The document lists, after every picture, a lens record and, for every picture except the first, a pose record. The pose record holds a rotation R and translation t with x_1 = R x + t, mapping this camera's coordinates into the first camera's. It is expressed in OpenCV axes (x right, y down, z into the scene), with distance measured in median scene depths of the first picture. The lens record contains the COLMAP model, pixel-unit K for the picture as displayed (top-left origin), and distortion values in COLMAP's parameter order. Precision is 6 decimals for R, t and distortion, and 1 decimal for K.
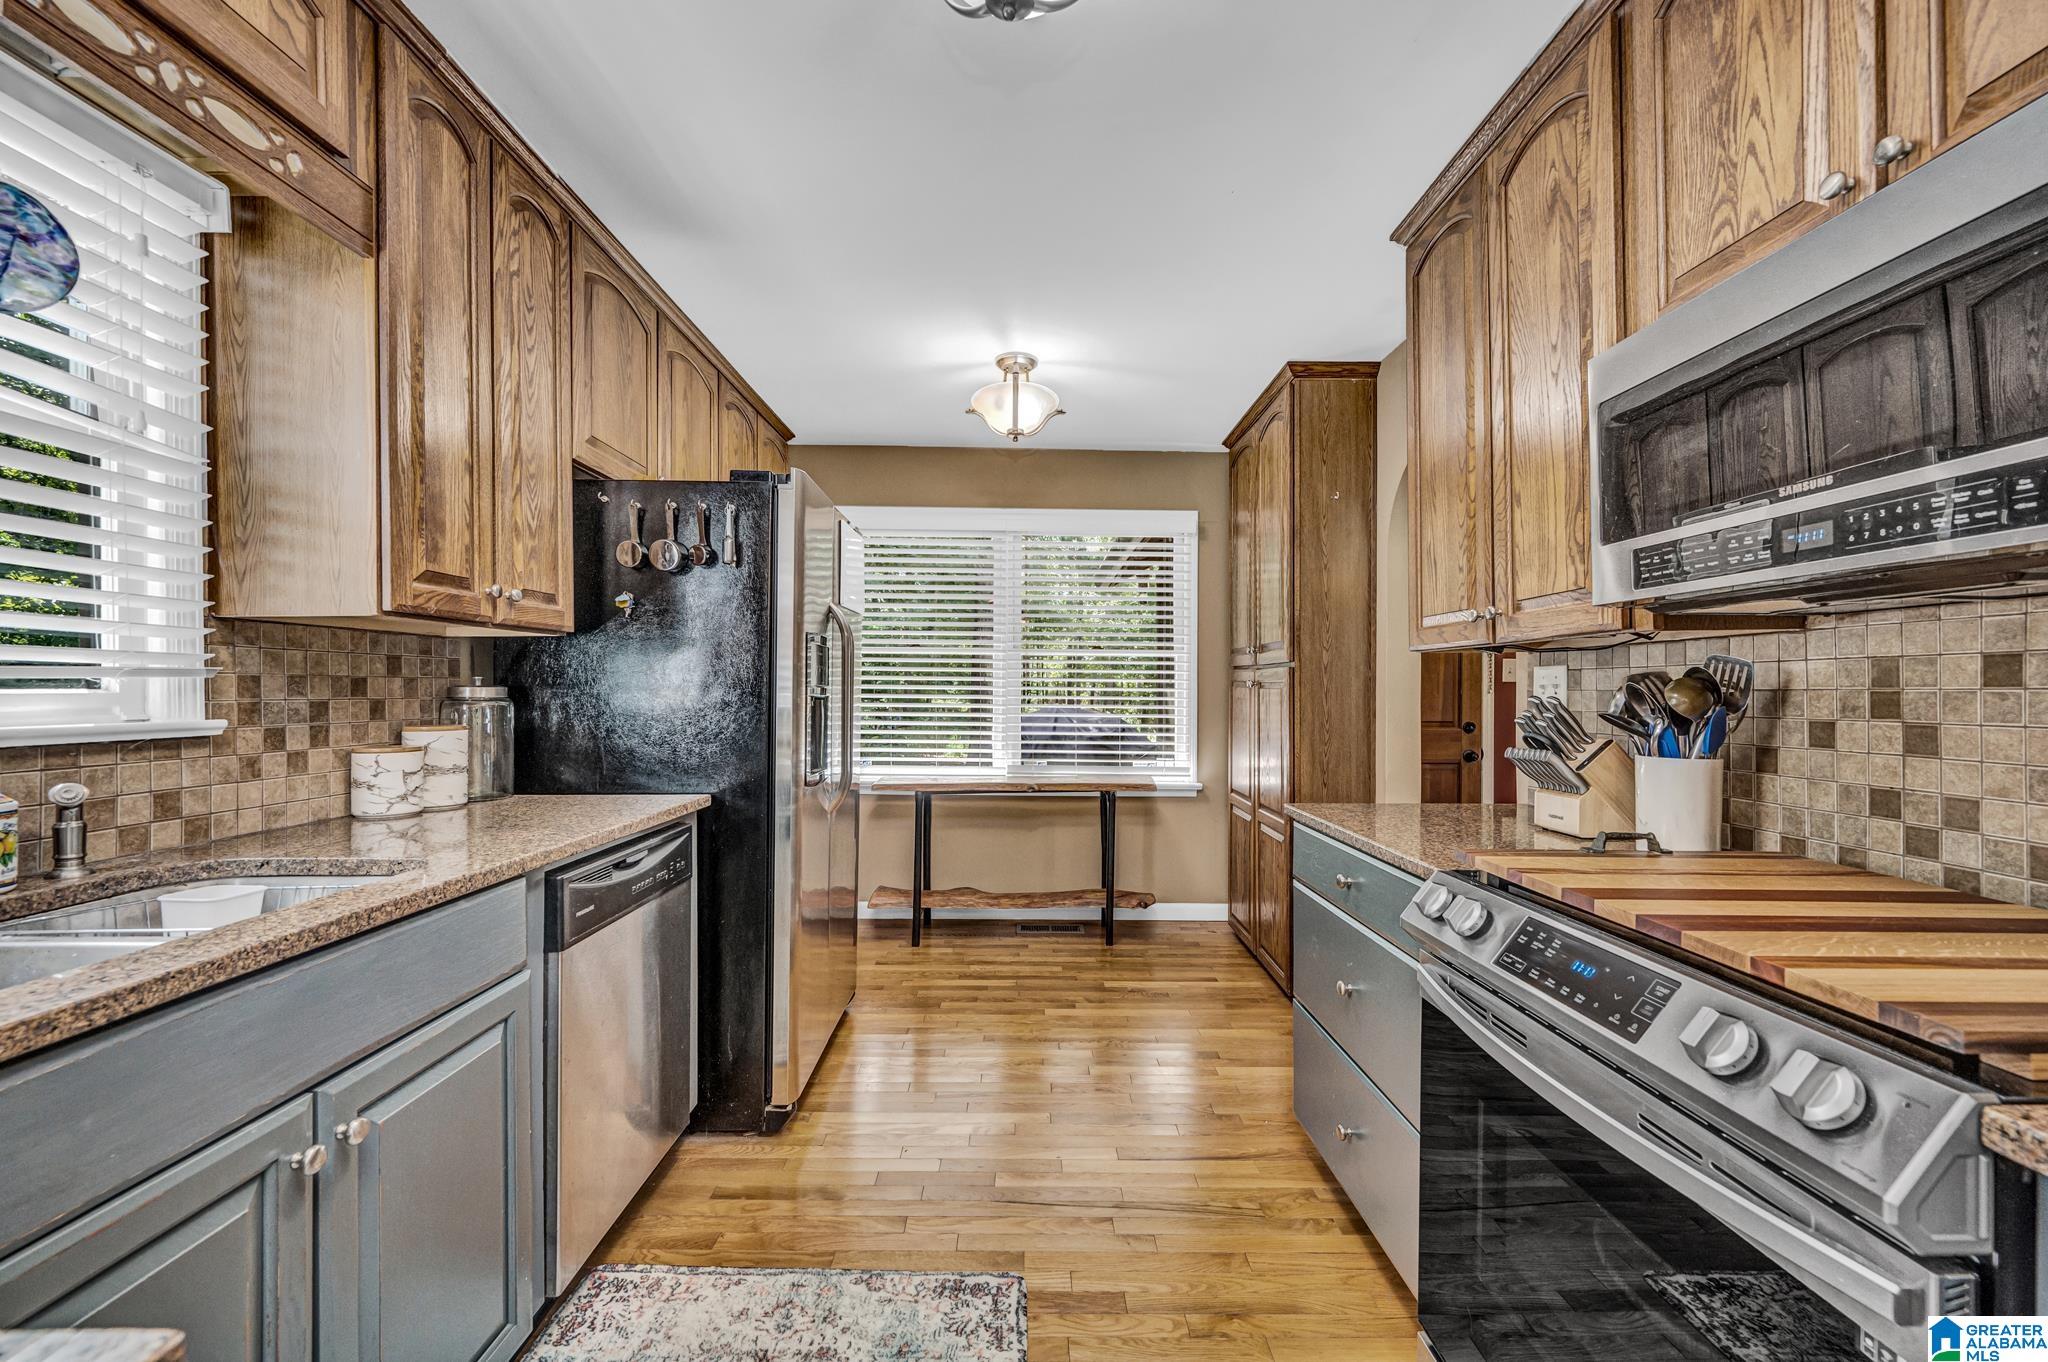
lens RADIAL K [[808.0, 0, 1023.4], [0, 808.0, 685.8], [0, 0, 1]] dist [0.003029, 0.000524]
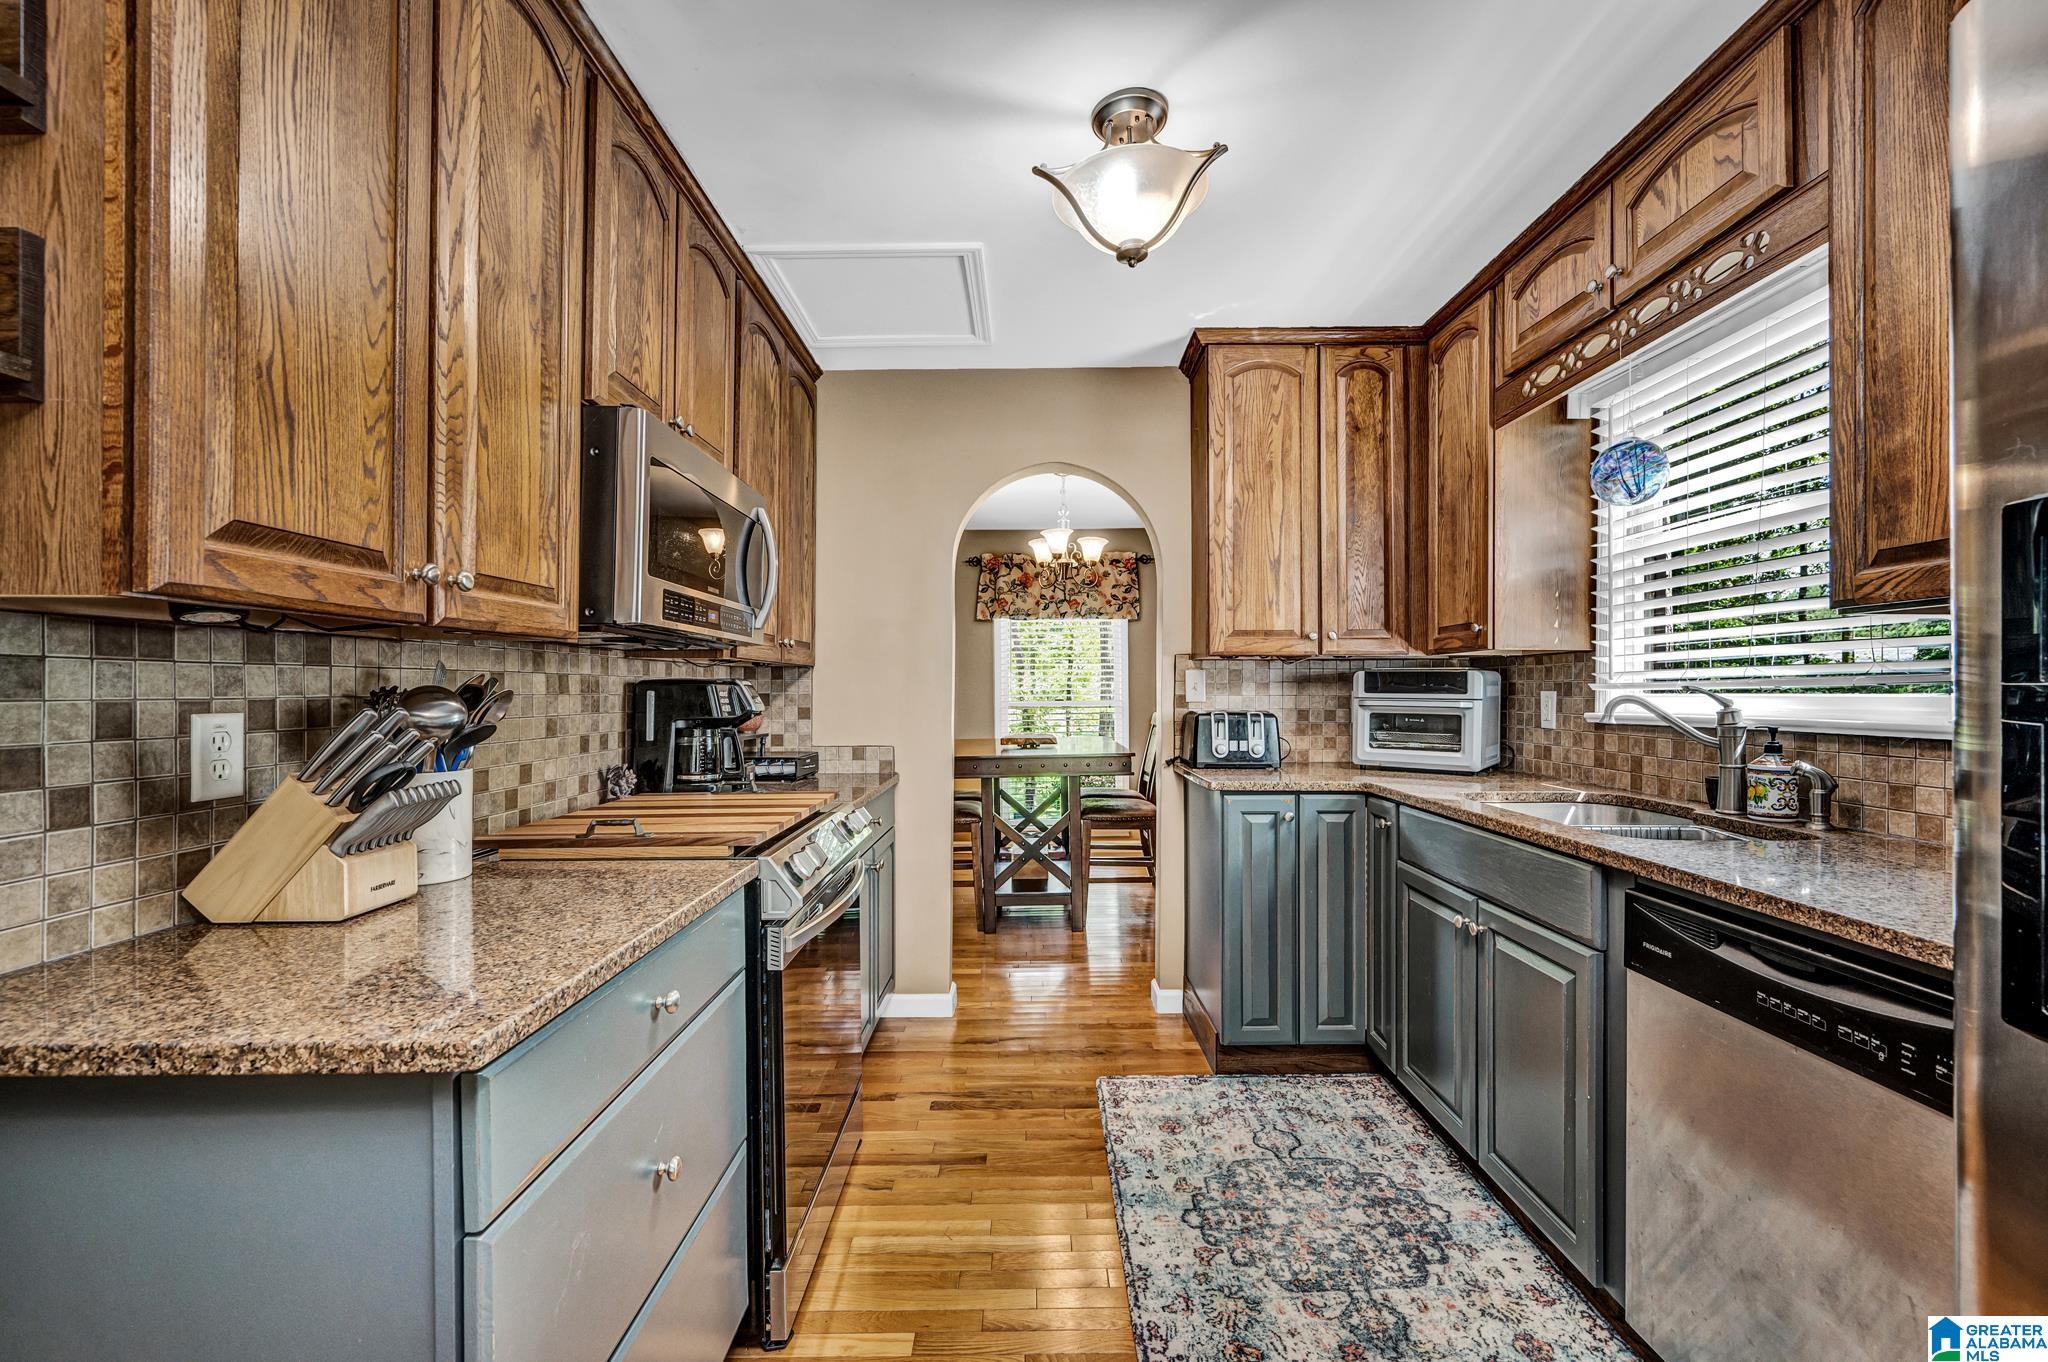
lens RADIAL K [[851.1, 0, 1026.8], [0, 851.1, 694.4], [0, 0, 1]] dist [-0.000113, -0.000005]
pose [[-0.999937, 0.001657, 0.011102, 0.147263], [0.001561, 0.999961, -0.008713, 0.013952], [-0.011116, -0.008695, -0.999900, 2.253474]]
